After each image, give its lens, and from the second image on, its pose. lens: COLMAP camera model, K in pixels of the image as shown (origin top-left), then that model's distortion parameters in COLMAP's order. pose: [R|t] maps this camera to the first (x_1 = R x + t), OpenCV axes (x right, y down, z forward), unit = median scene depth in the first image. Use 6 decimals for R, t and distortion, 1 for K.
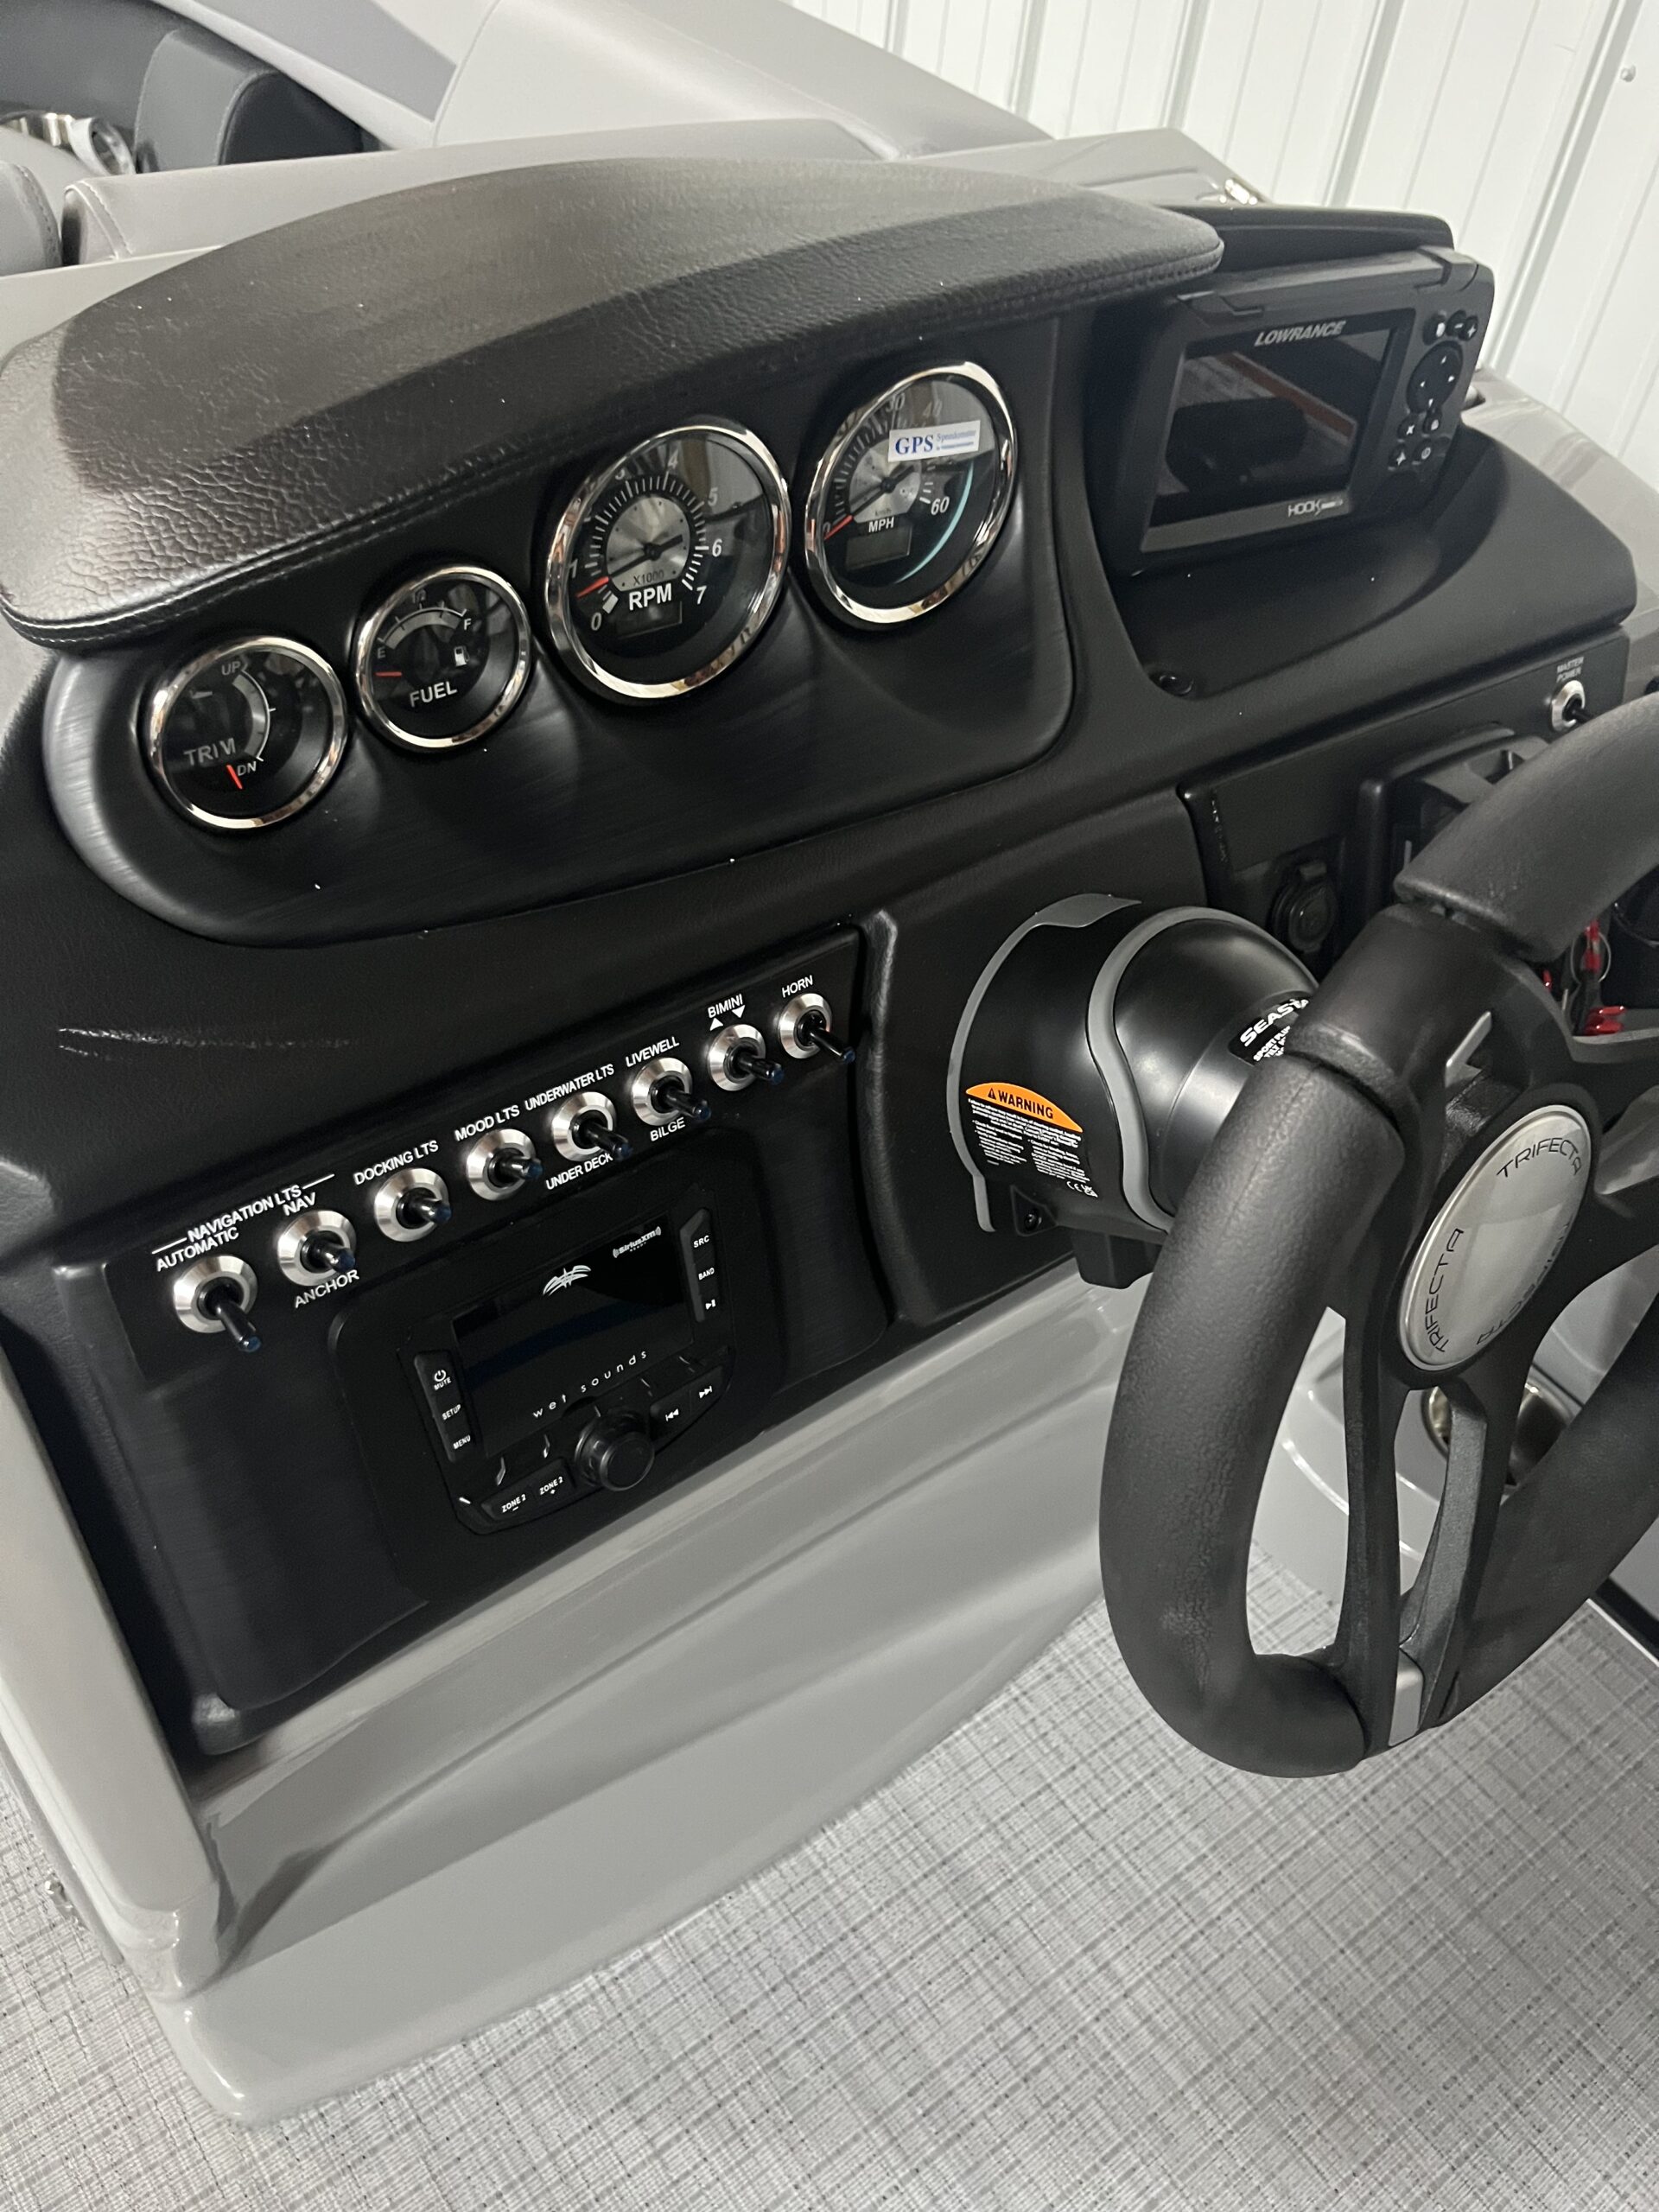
lens RADIAL K [[1682.1, 0, 810.5], [0, 1682.1, 1117.3], [0, 0, 1]] dist [0.036146, -0.045895]
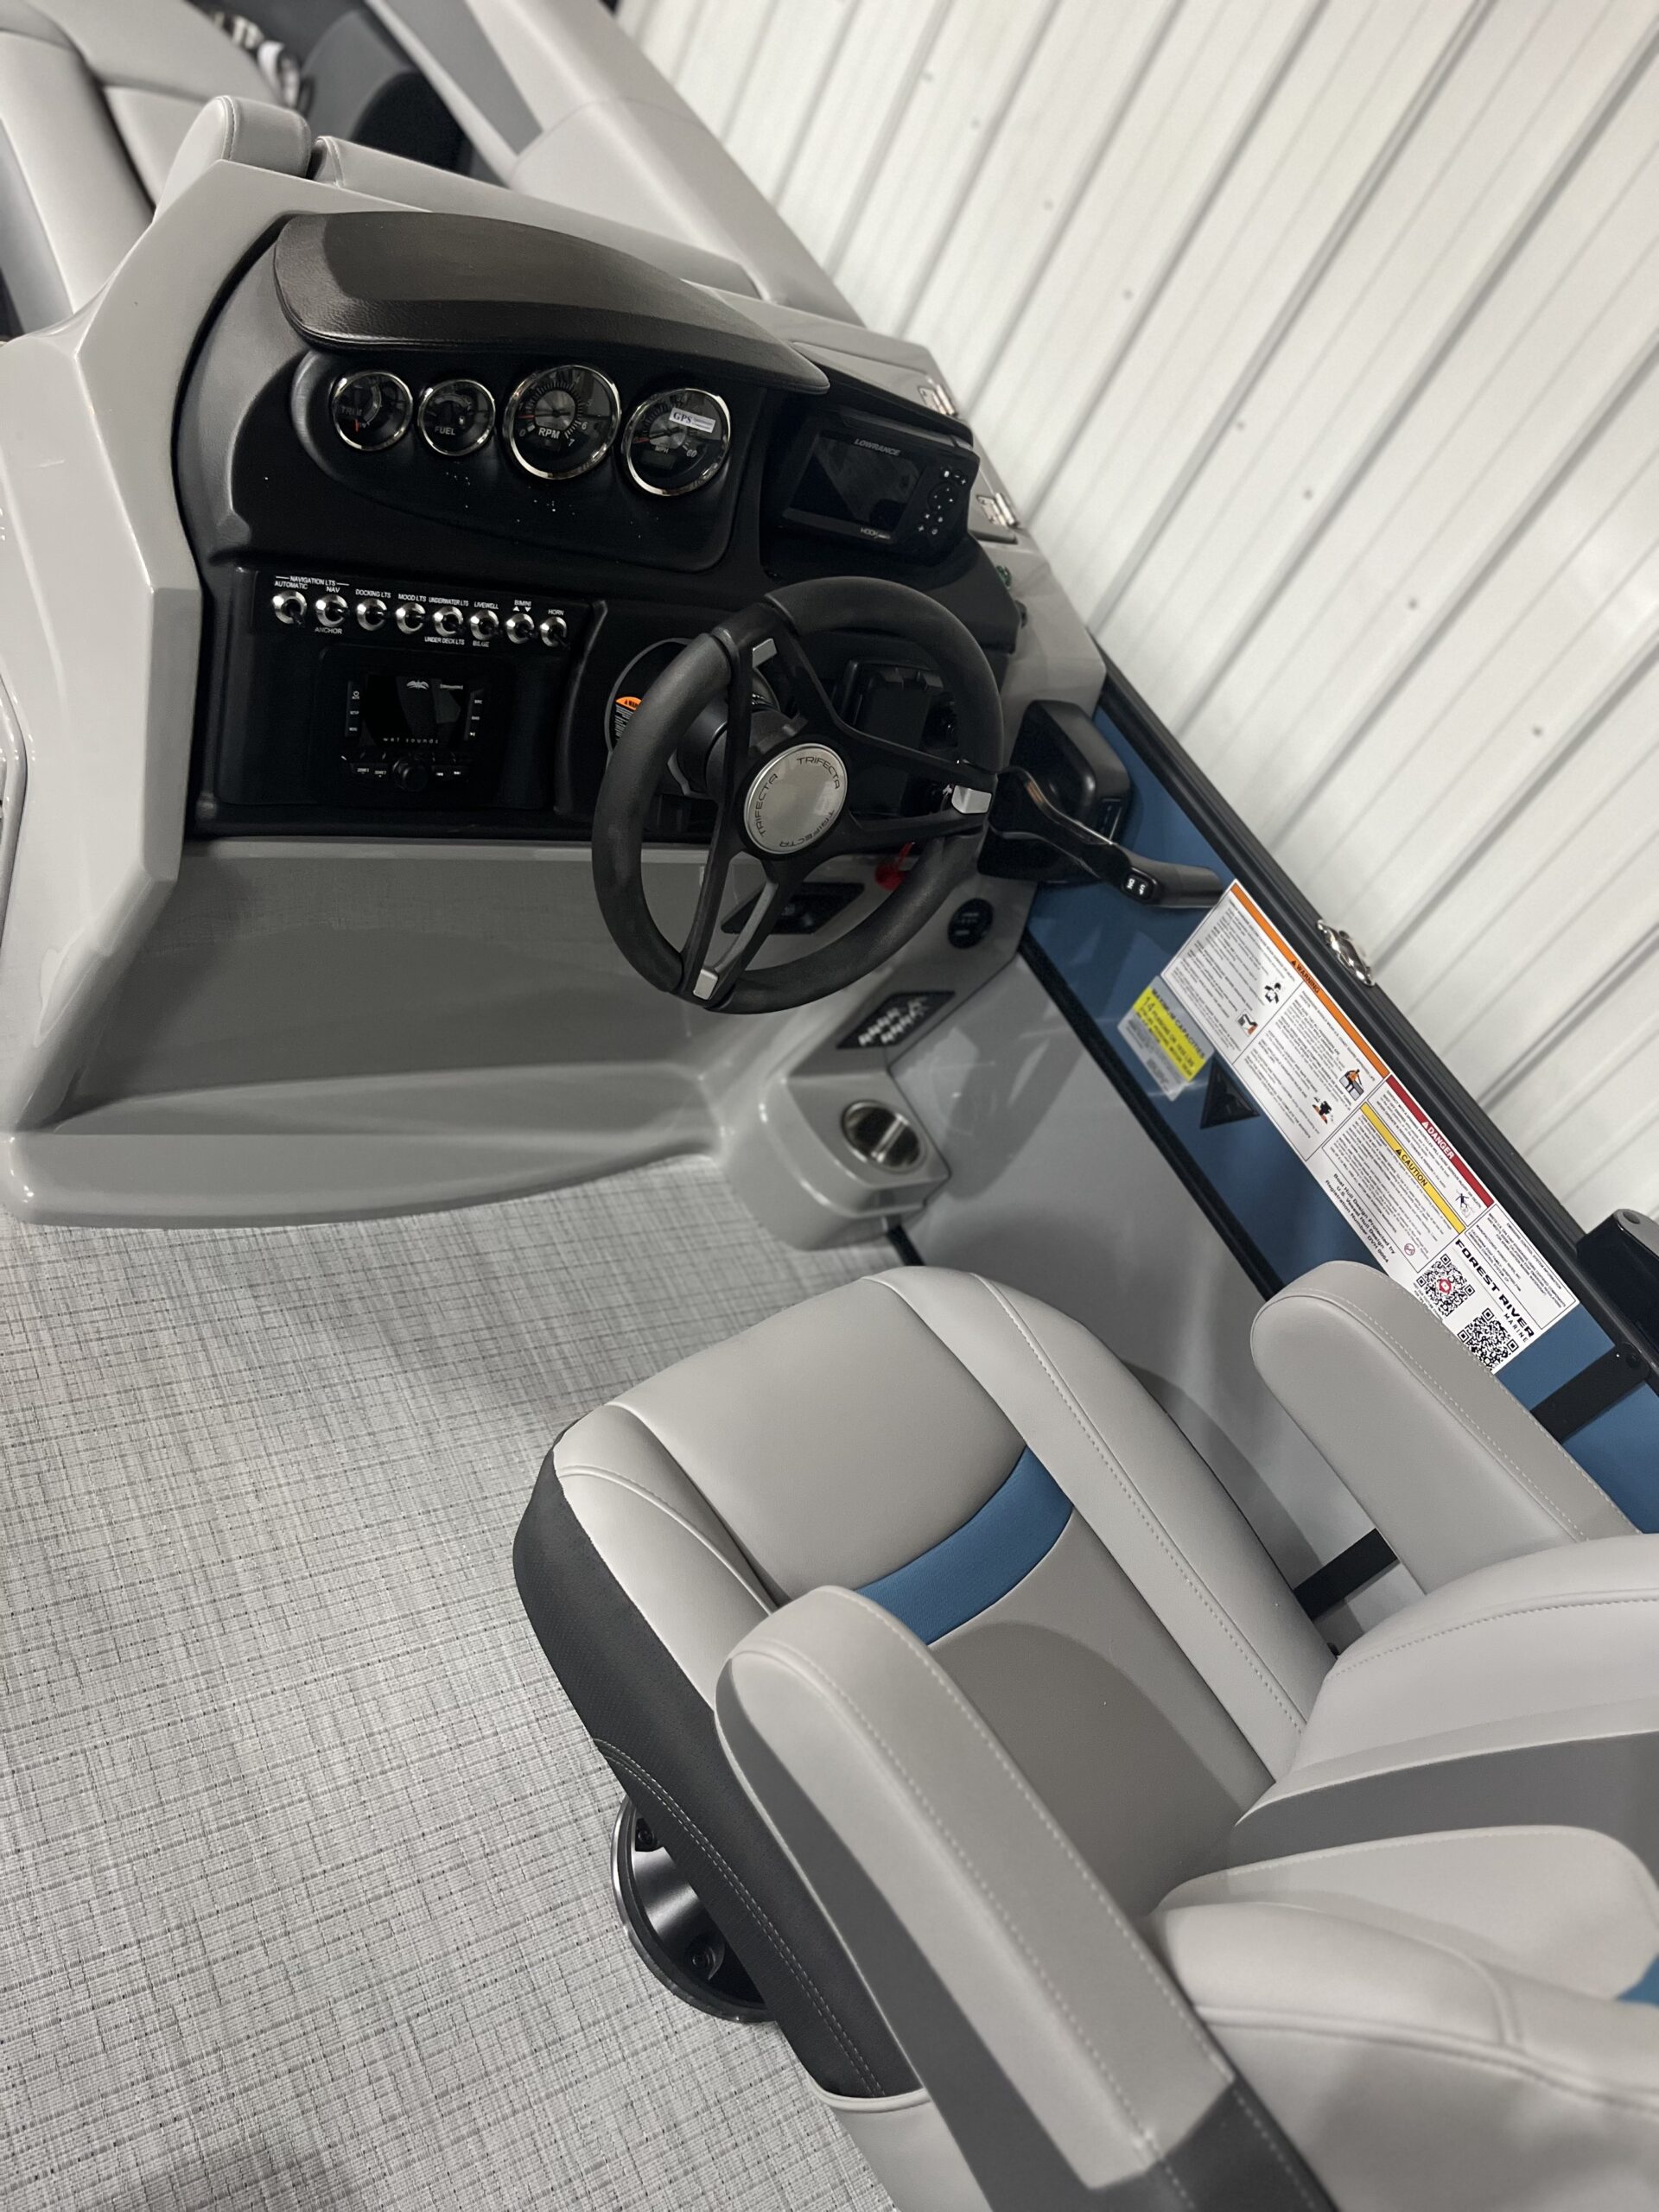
lens RADIAL K [[1682.1, 0, 849.1], [0, 1682.1, 1106.7], [0, 0, 1]] dist [0.036146, -0.045895]
pose [[0.934802, 0.317553, 0.159078, 0.205983], [-0.308708, 0.947937, -0.078197, 0.596230], [-0.175628, 0.023990, 0.984164, -1.269549]]
